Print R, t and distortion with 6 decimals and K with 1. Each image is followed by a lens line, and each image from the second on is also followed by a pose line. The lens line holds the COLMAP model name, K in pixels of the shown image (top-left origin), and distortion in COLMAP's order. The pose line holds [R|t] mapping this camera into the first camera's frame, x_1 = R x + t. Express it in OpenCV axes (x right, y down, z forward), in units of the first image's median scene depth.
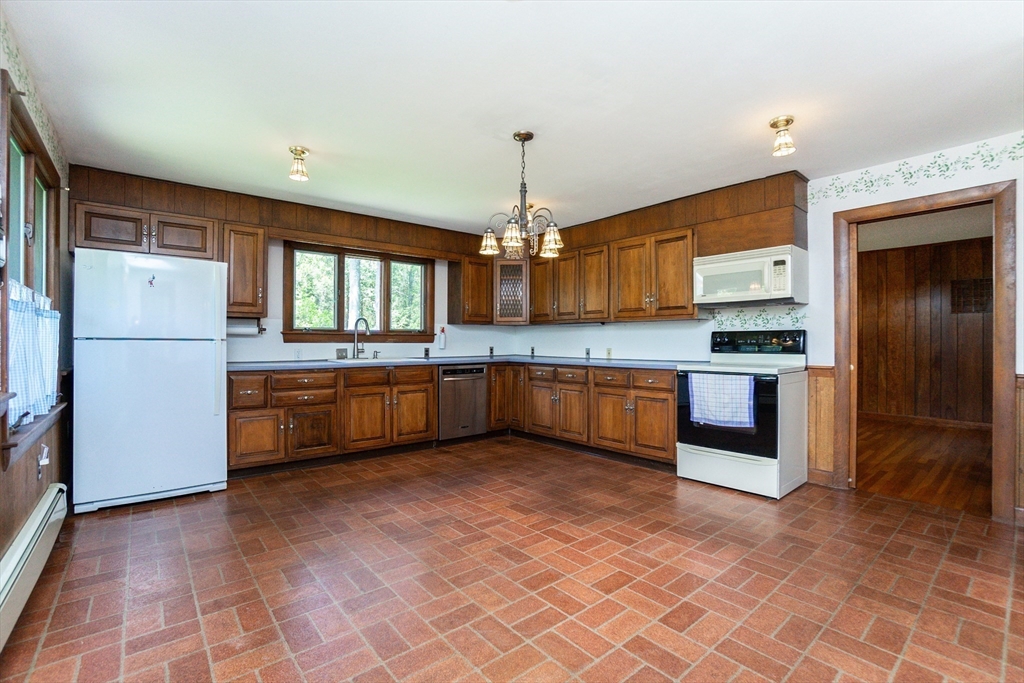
lens RADIAL K [[454.3, 0, 509.4], [0, 454.3, 342.6], [0, 0, 1]] dist [-0.038750, 0.005030]
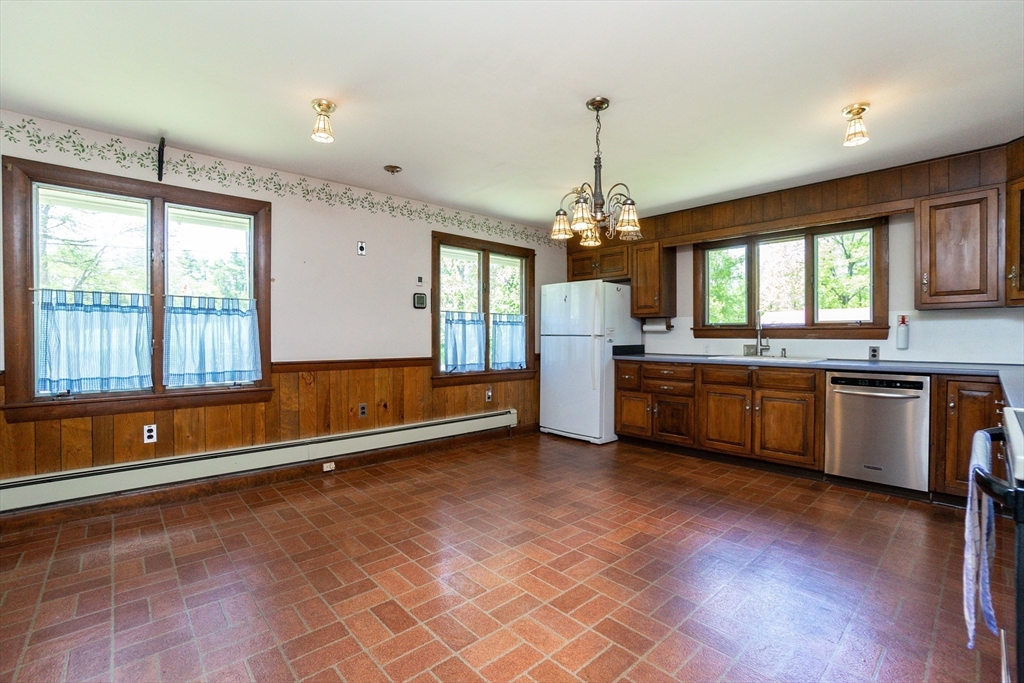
lens RADIAL K [[454.3, 0, 512.0], [0, 454.3, 341.0], [0, 0, 1]] dist [-0.038750, 0.005030]
pose [[0.044261, 0.008619, -0.998983, 0.615612], [-0.000835, 0.999963, 0.008590, -0.002496], [0.999020, 0.000454, 0.044267, 0.540469]]
